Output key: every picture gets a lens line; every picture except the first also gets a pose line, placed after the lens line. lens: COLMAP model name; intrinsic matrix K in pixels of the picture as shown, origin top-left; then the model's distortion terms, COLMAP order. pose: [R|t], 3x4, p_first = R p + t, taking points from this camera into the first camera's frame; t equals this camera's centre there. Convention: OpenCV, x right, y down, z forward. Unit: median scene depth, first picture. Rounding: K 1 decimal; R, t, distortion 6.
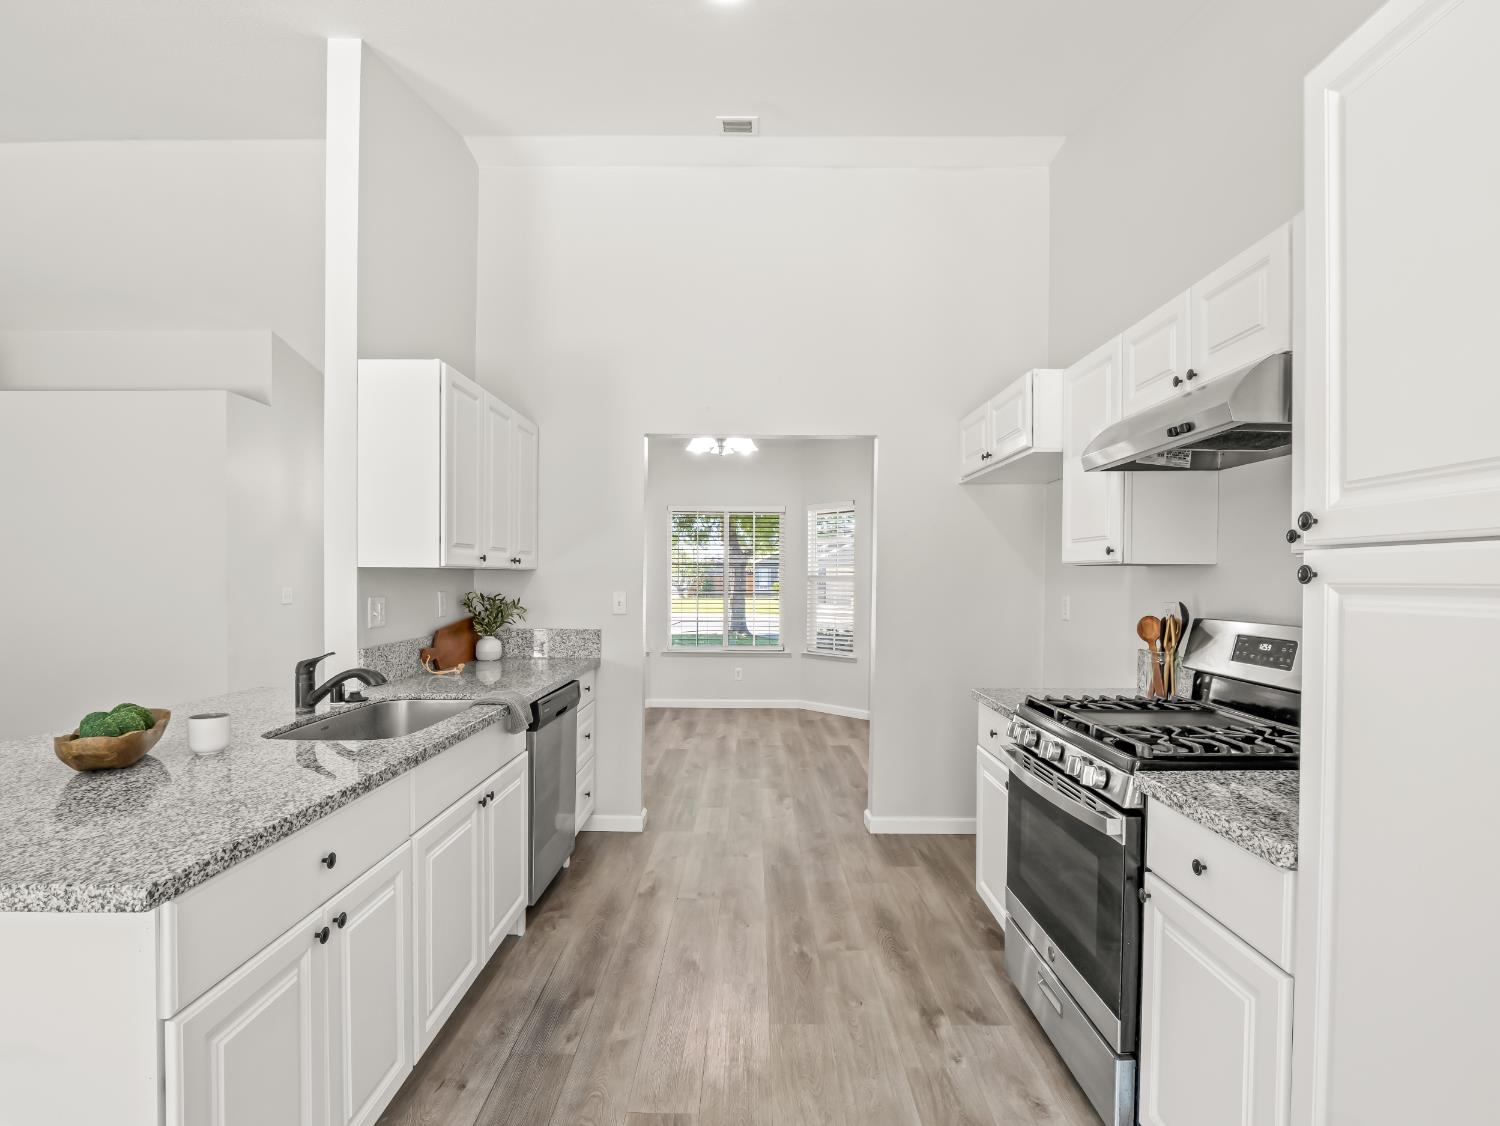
lens RADIAL K [[744.7, 0, 754.9], [0, 744.7, 584.8], [0, 0, 1]] dist [-0.007763, -0.000613]
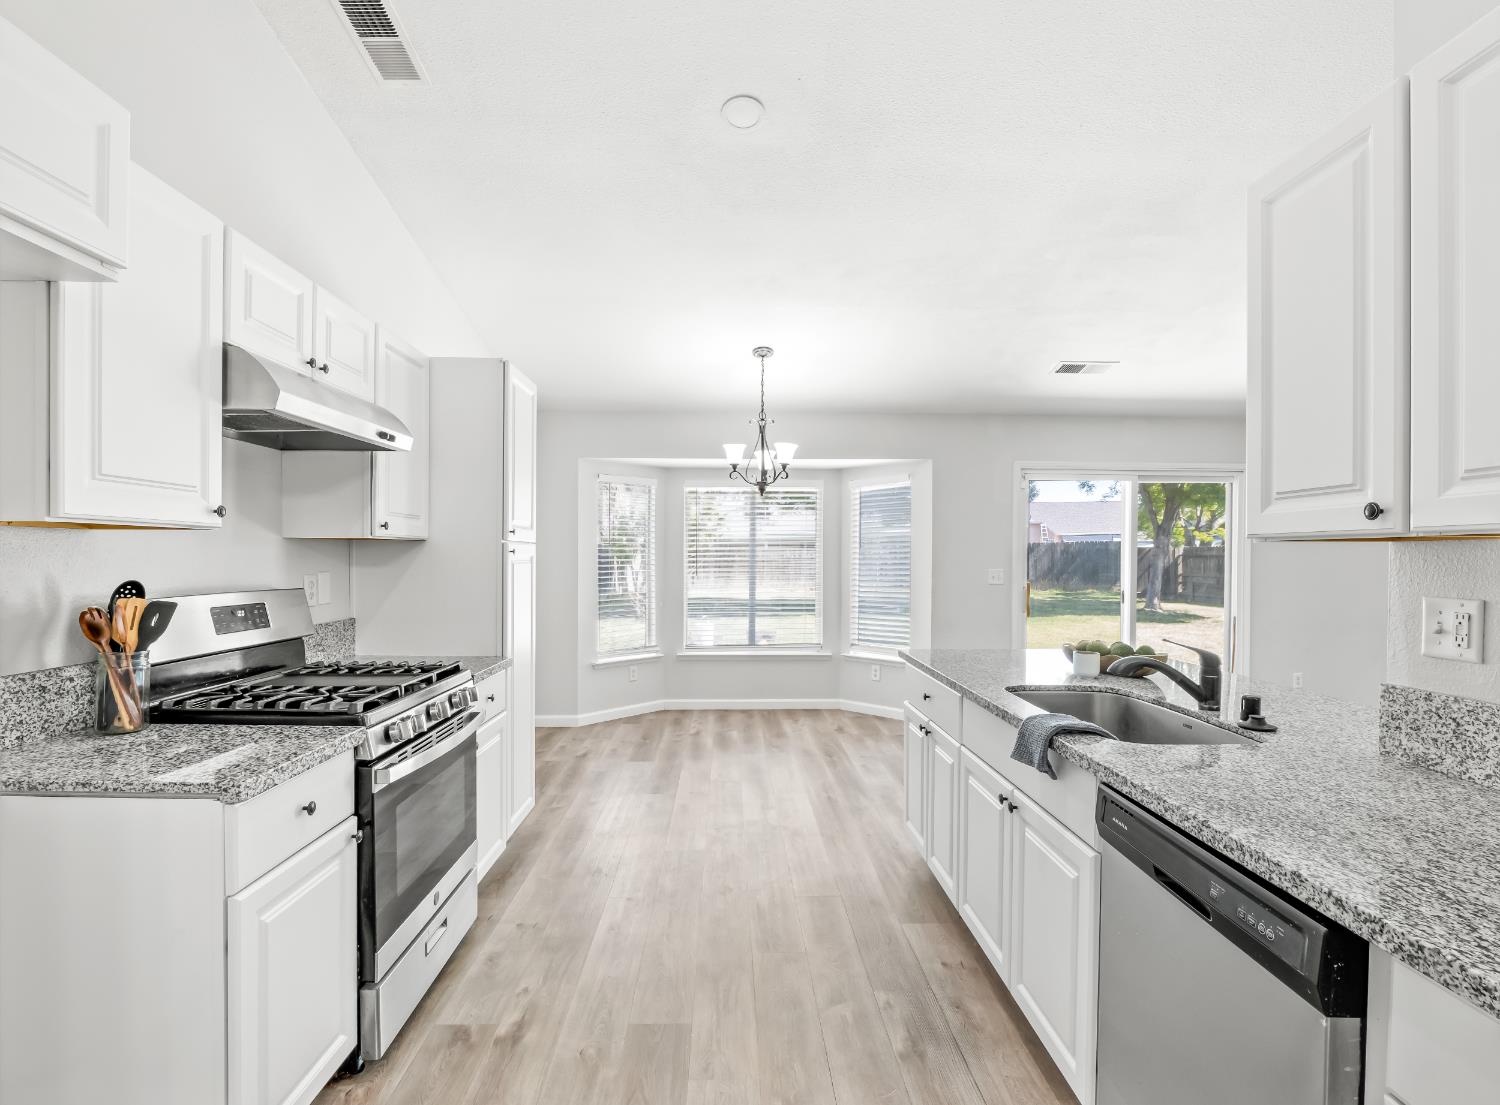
lens RADIAL K [[727.4, 0, 730.2], [0, 727.4, 563.4], [0, 0, 1]] dist [-0.020135, -0.000174]
pose [[-0.999938, -0.010541, -0.003506, -0.015184], [-0.010600, 0.999794, 0.017288, -0.010647], [0.003323, 0.017324, -0.999844, 1.451438]]
